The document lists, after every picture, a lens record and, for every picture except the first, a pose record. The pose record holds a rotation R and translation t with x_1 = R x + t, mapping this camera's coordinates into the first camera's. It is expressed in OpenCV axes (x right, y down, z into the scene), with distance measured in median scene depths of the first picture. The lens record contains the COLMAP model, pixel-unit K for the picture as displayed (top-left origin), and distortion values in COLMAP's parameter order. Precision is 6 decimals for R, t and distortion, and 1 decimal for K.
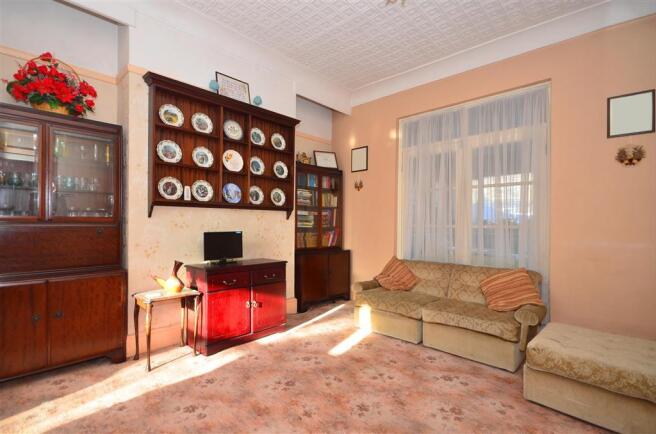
lens RADIAL K [[311.7, 0, 327.1], [0, 311.7, 220.8], [0, 0, 1]] dist [0.001522, -0.000882]
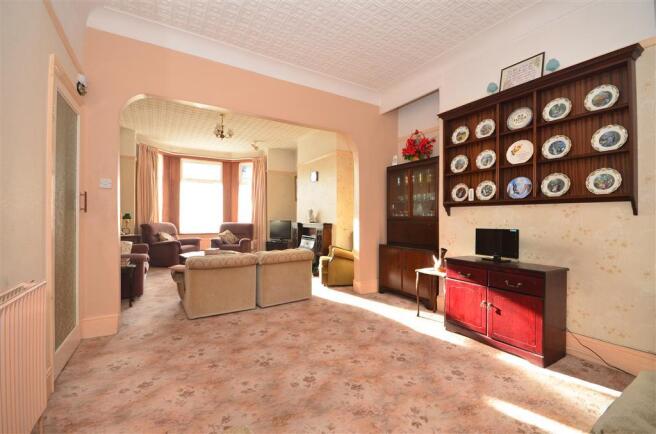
lens RADIAL K [[285.1, 0, 328.1], [0, 285.1, 217.3], [0, 0, 1]] dist [-0.017338, 0.000171]
pose [[-0.270642, -0.011918, -0.962606, 0.721051], [-0.003330, 0.999929, -0.011444, 0.010226], [0.962674, 0.000108, -0.270662, 0.767492]]
